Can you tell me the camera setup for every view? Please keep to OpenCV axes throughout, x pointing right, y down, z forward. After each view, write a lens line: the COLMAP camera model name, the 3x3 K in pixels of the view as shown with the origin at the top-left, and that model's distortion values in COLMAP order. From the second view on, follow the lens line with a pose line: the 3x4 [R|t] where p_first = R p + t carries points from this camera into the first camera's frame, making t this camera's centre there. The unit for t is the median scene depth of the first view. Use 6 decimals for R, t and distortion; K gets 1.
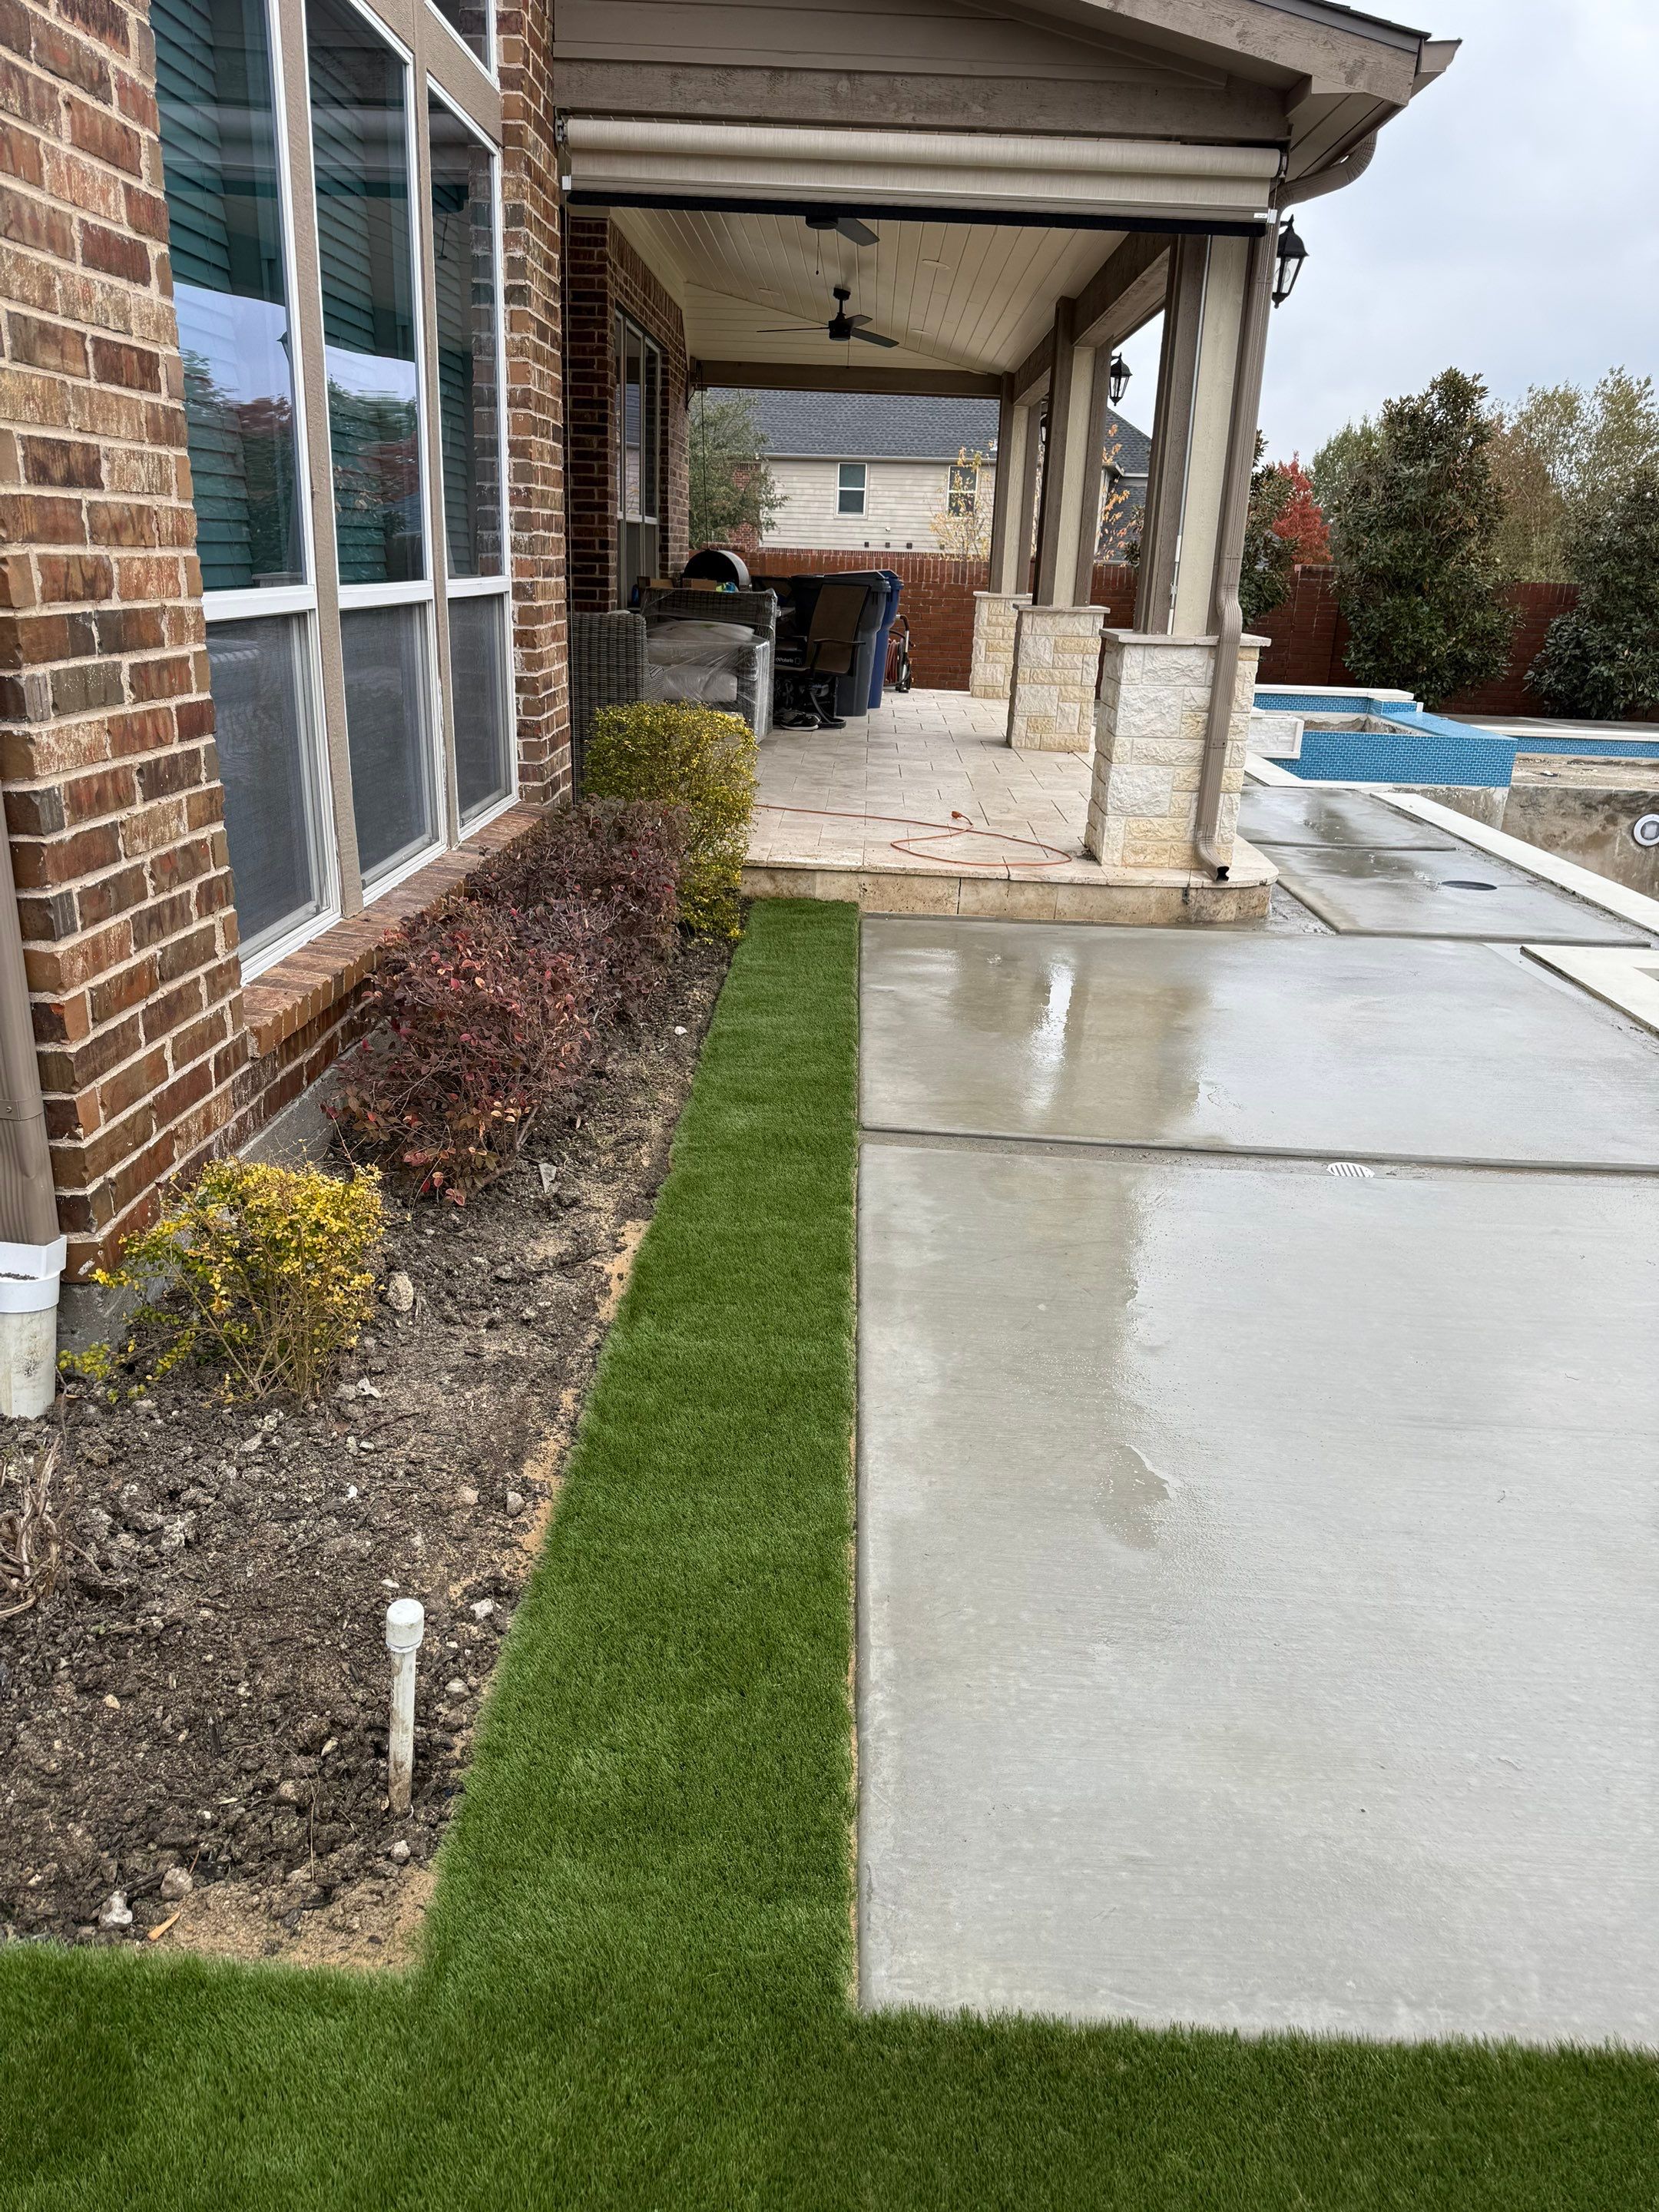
lens RADIAL K [[1576.1, 0, 821.3], [0, 1576.1, 1108.0], [0, 0, 1]] dist [0.042399, -0.049964]
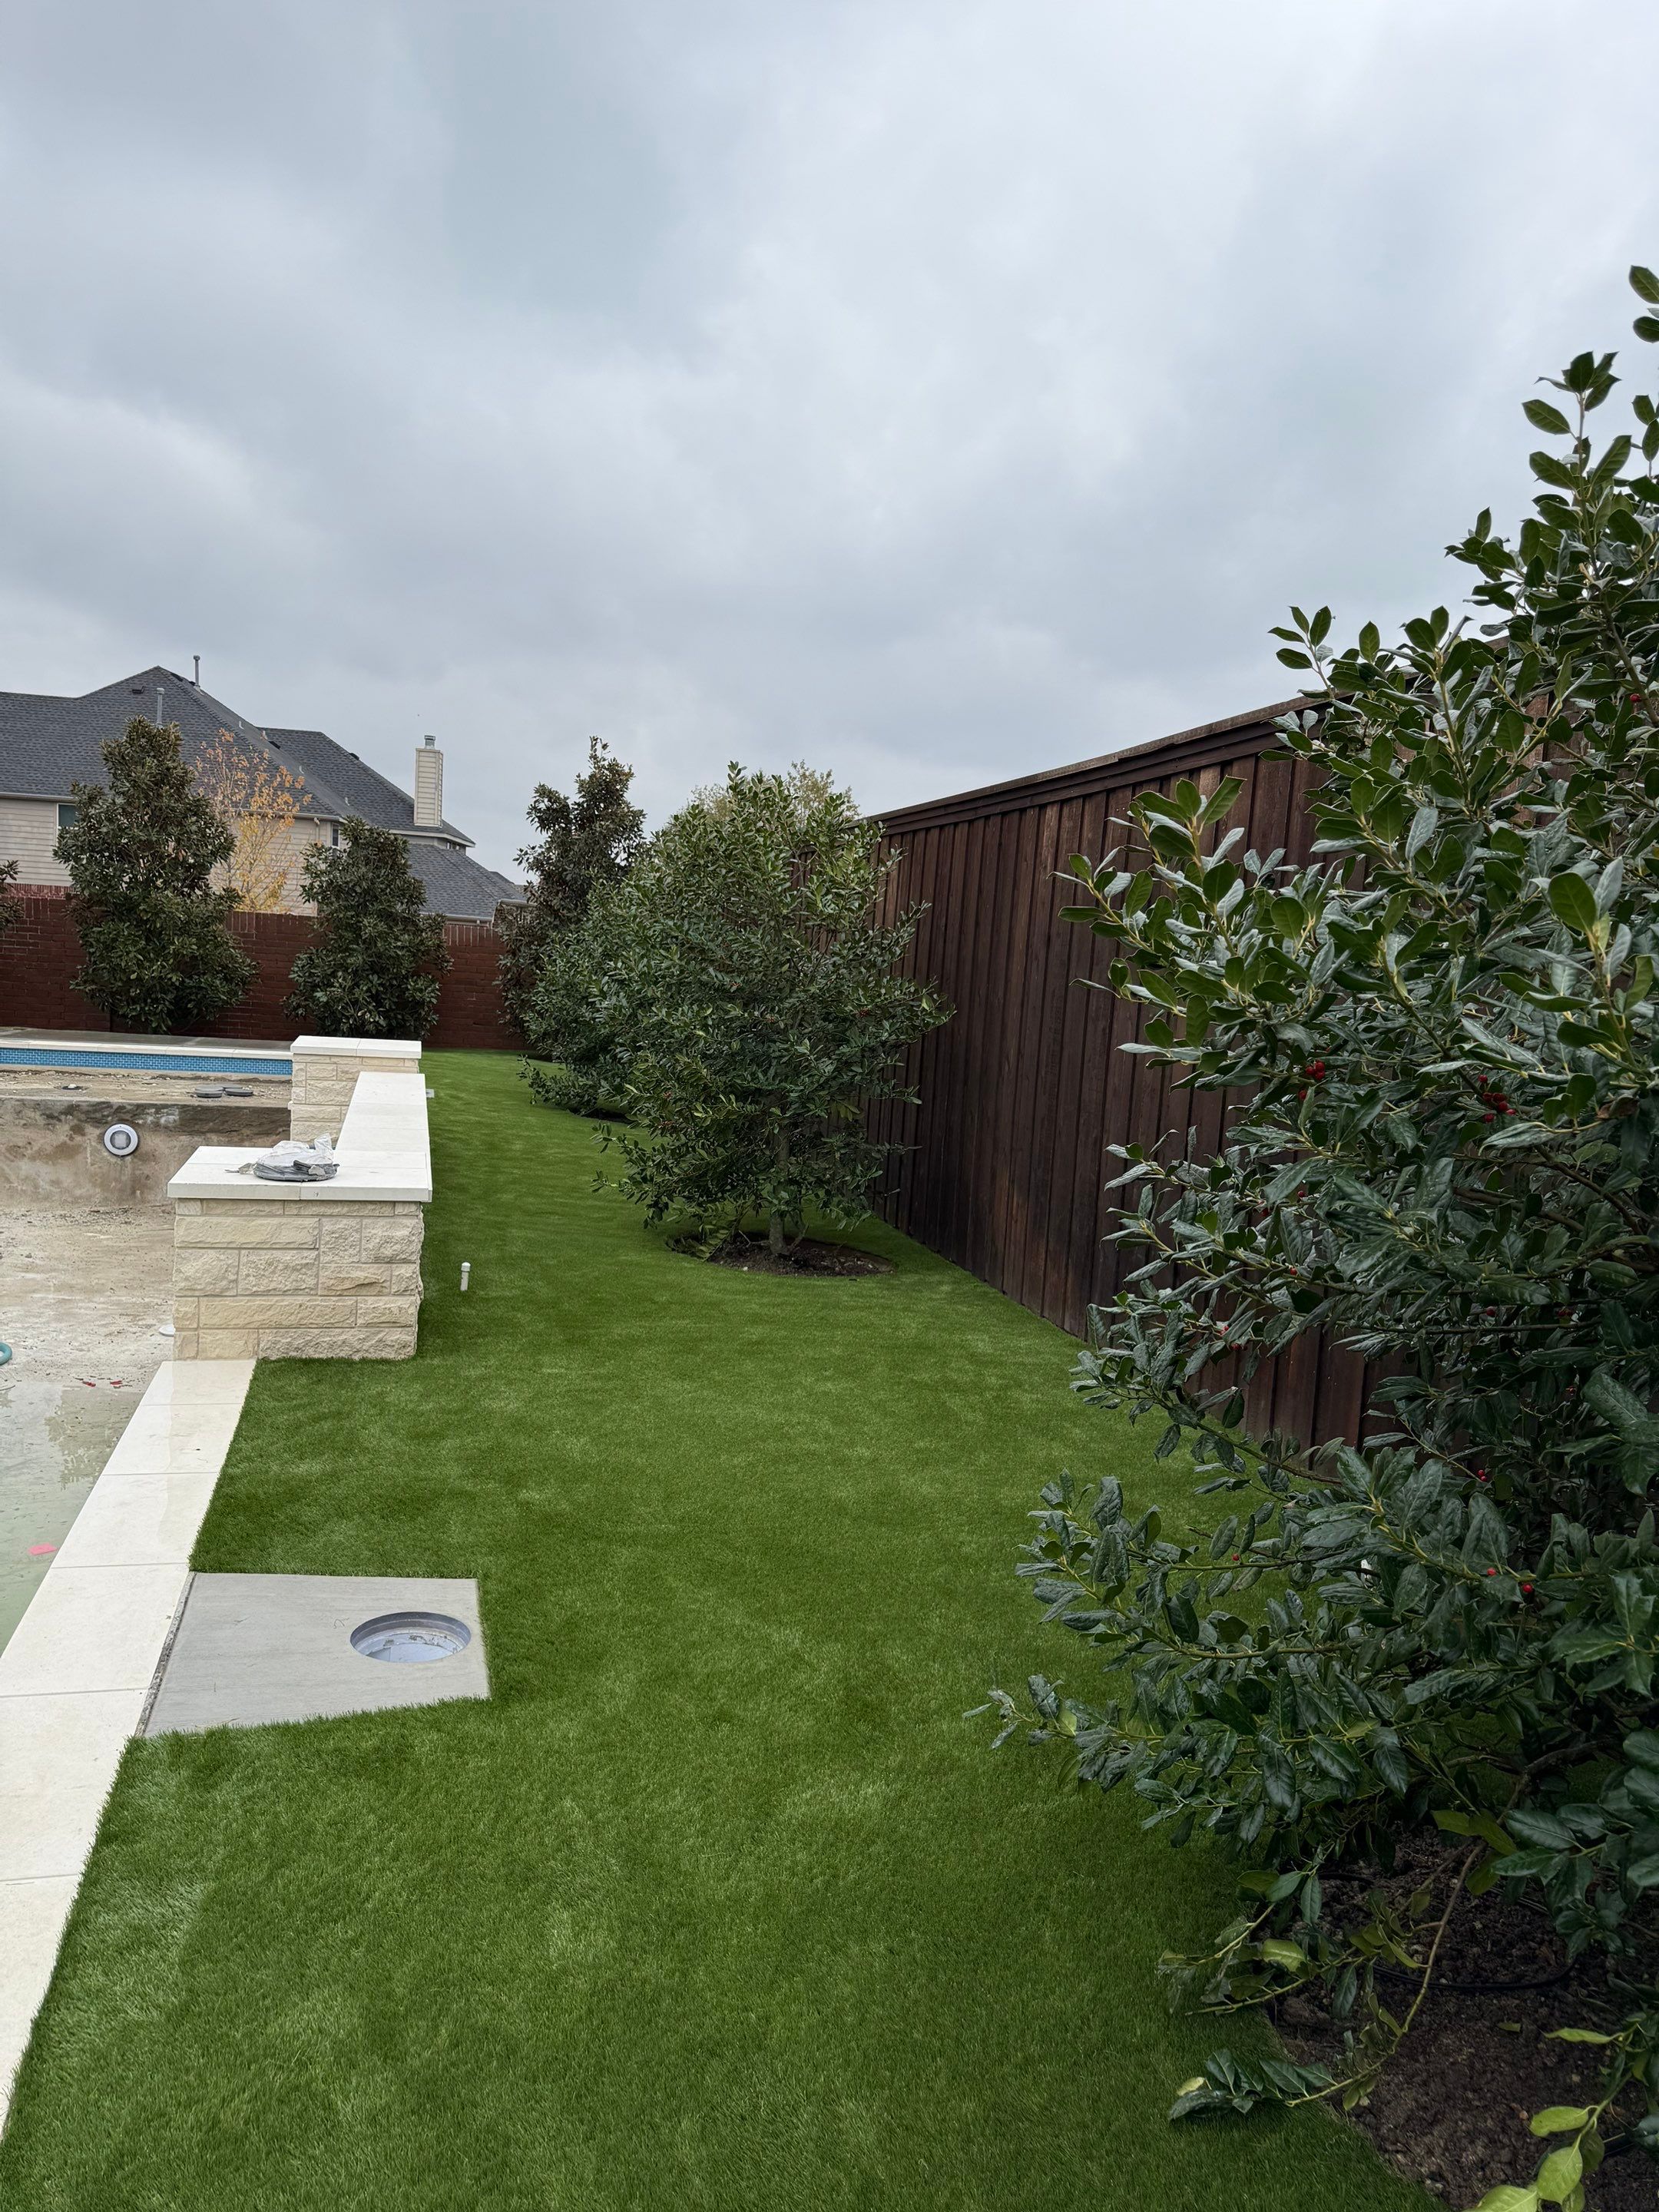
lens RADIAL K [[1531.0, 0, 823.8], [0, 1531.0, 1107.5], [0, 0, 1]] dist [0.163969, -0.308678]
pose [[0.960898, -0.004002, 0.276874, 1.426958], [0.061994, 0.977623, -0.201021, 0.066716], [-0.269874, 0.210325, 0.939644, -0.114449]]
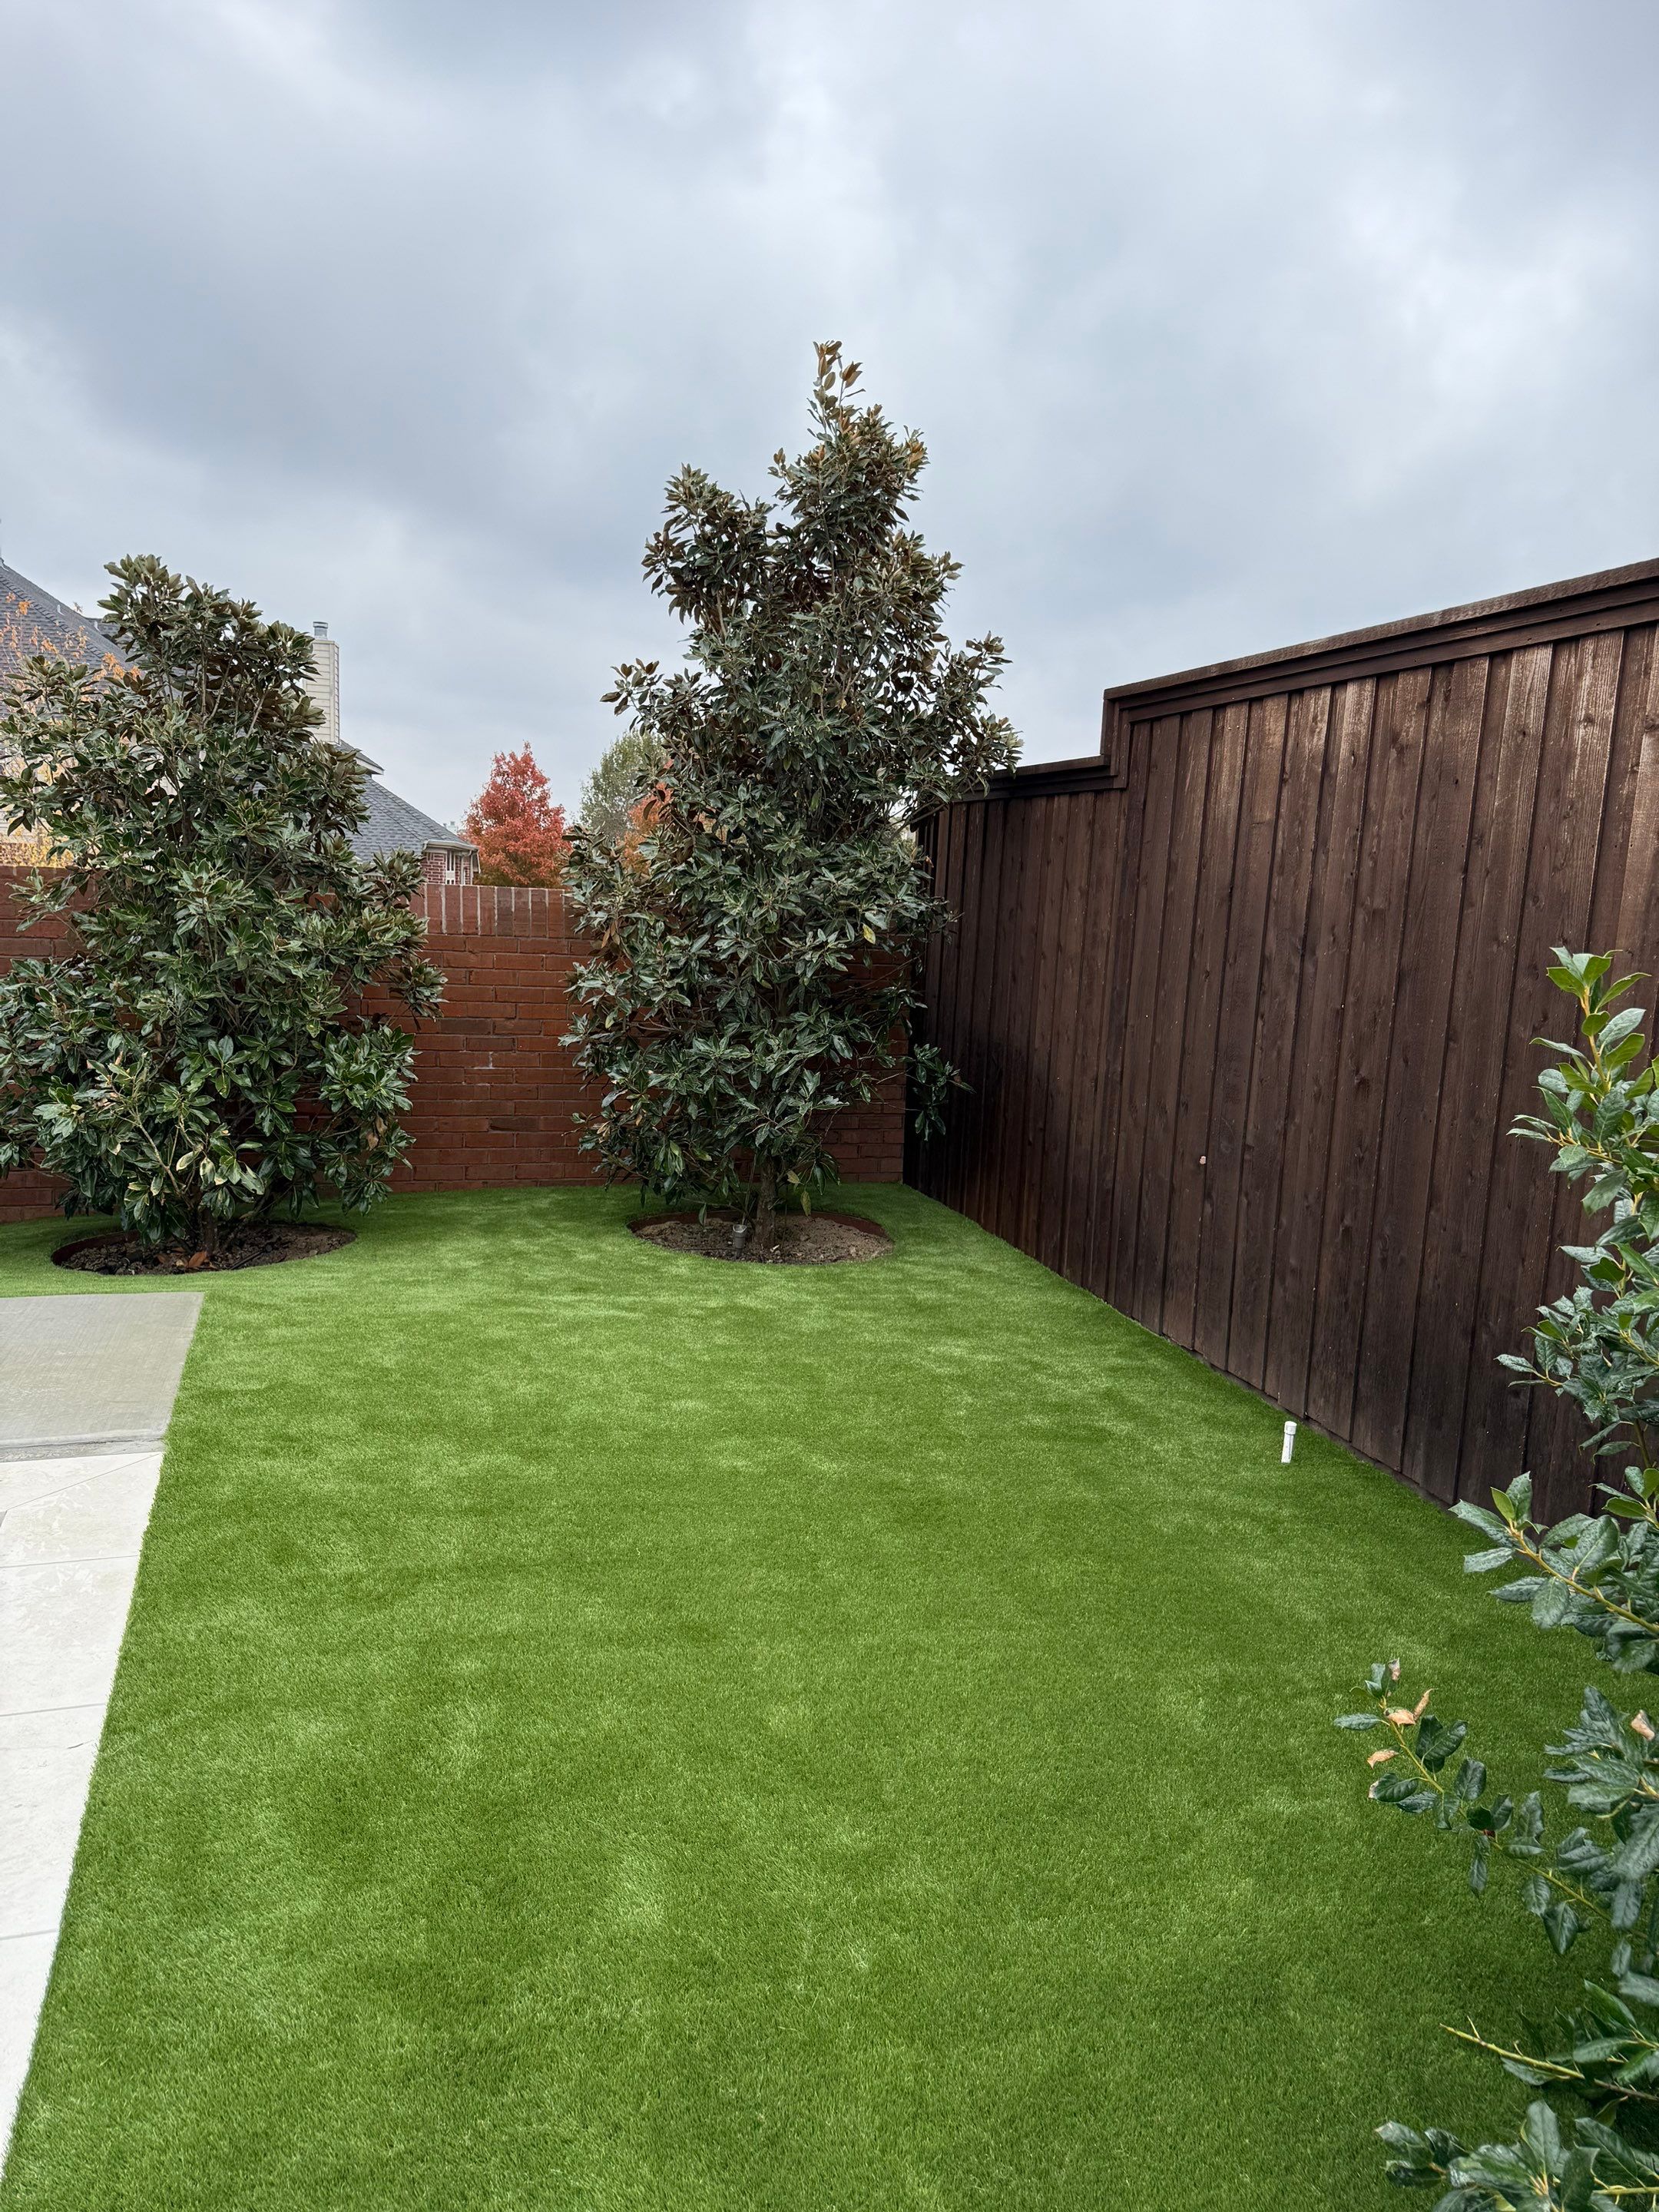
lens RADIAL K [[1527.5, 0, 827.4], [0, 1527.5, 1119.5], [0, 0, 1]] dist [0.171046, -0.356653]
pose [[0.941407, -0.044723, 0.334296, 1.450523], [0.100795, 0.983179, -0.152315, -0.563130], [-0.321861, 0.177085, 0.930079, 1.733389]]
